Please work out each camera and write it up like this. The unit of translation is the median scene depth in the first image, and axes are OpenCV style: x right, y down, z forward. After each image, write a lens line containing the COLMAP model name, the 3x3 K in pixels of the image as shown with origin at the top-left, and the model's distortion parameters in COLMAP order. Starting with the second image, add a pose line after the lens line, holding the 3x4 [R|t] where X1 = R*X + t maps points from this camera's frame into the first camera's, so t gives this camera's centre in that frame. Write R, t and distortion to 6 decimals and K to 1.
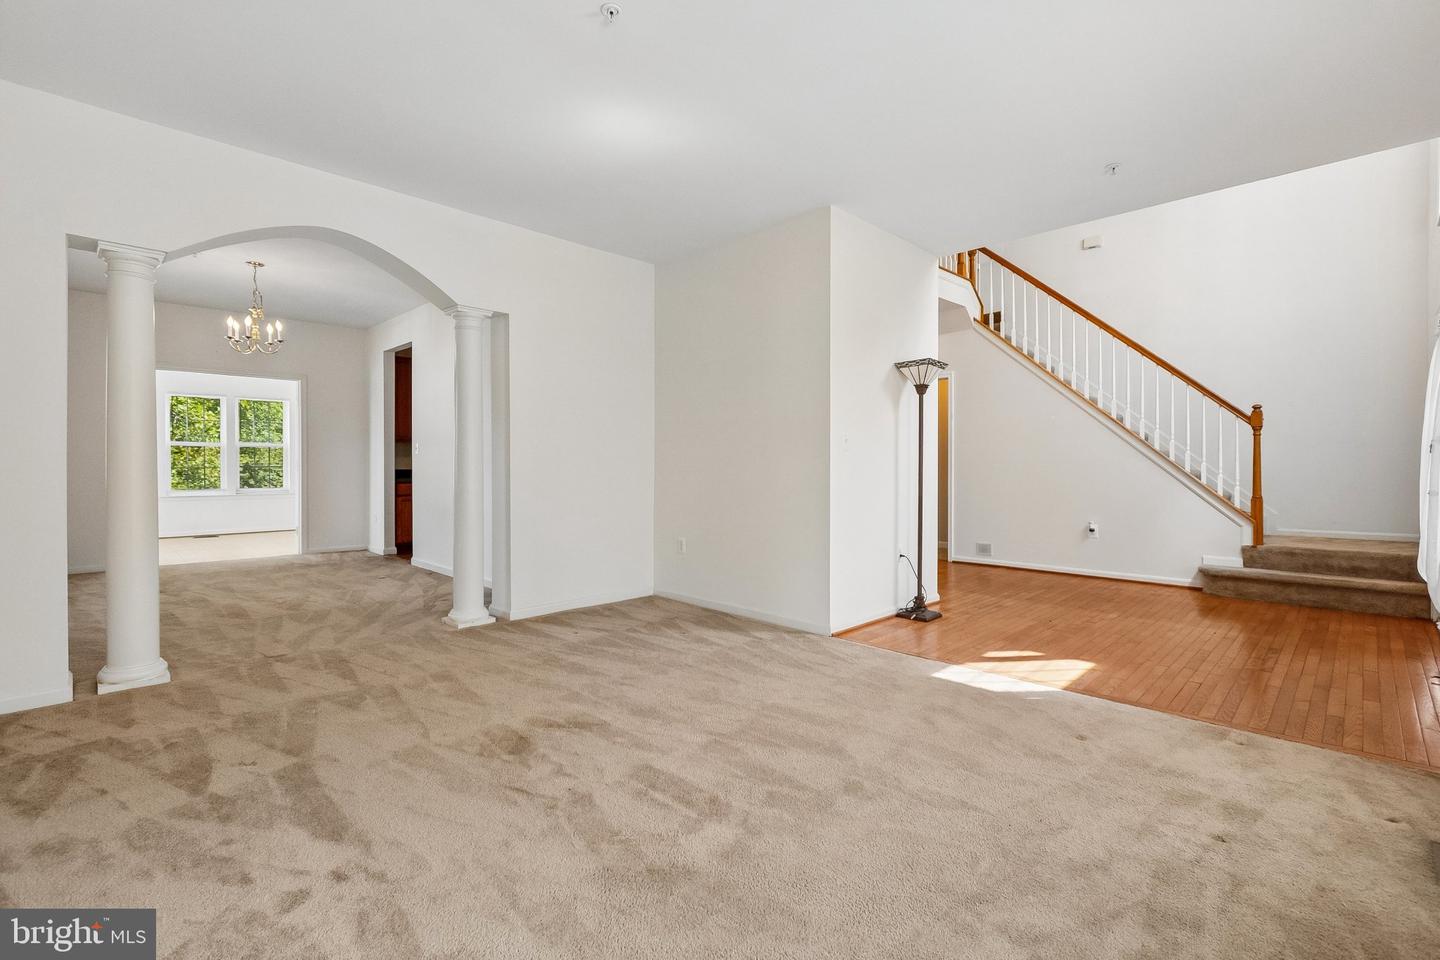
lens RADIAL K [[637.5, 0, 723.3], [0, 637.5, 469.6], [0, 0, 1]] dist [0.000151, 0.000171]
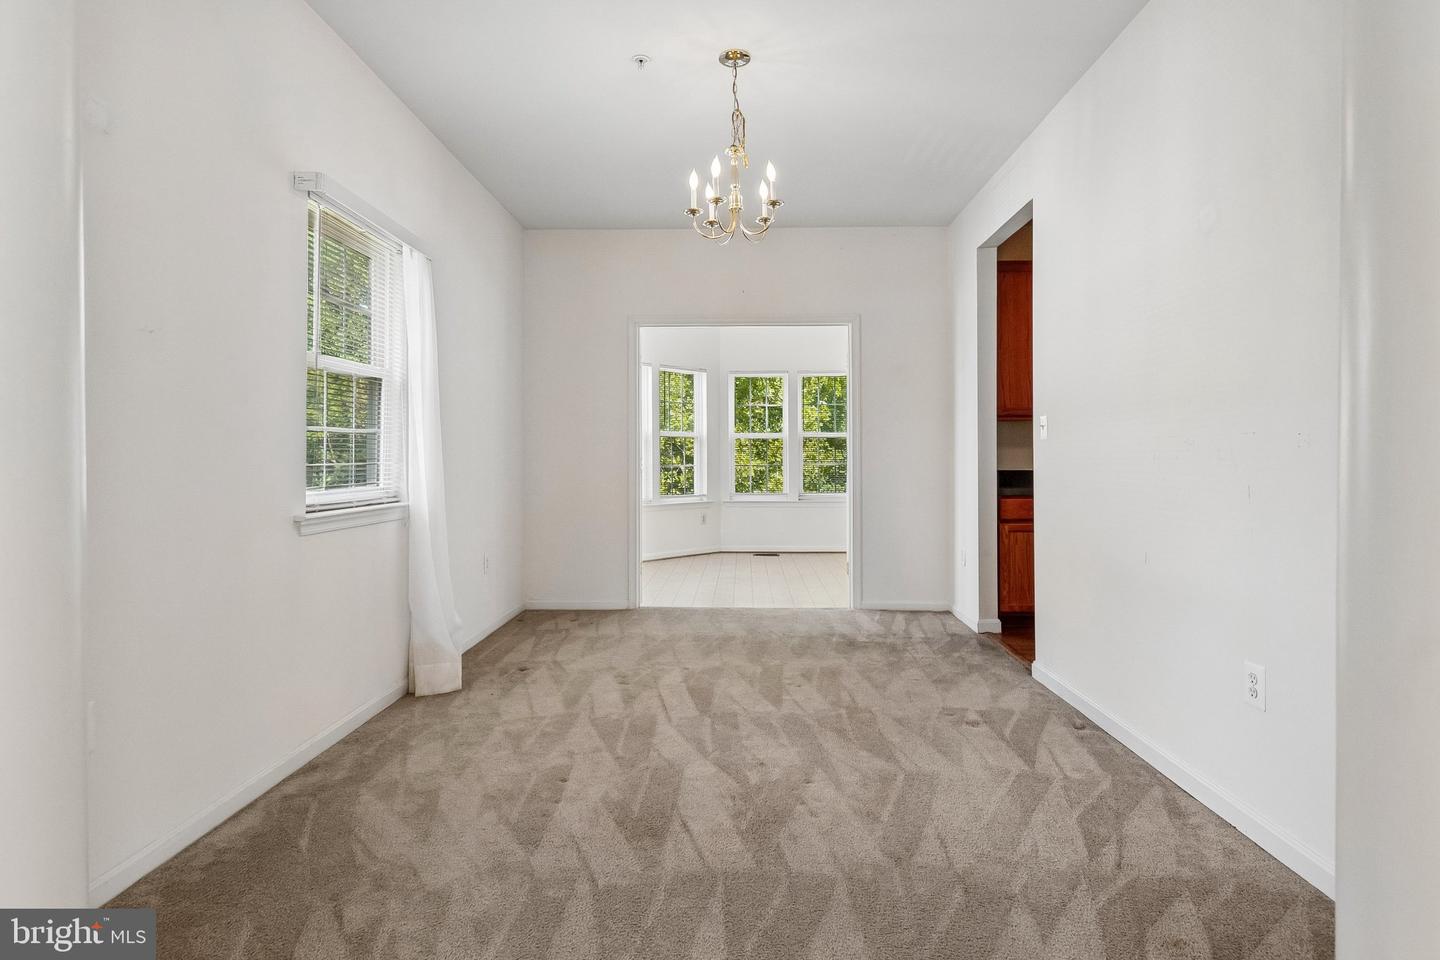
lens RADIAL K [[752.3, 0, 722.4], [0, 752.3, 471.1], [0, 0, 1]] dist [-0.005524, 0.000310]
pose [[0.682804, 0.004365, -0.730589, -0.219962], [0.000575, 0.999979, 0.006513, -0.004180], [0.730602, -0.004867, 0.682786, 0.415555]]
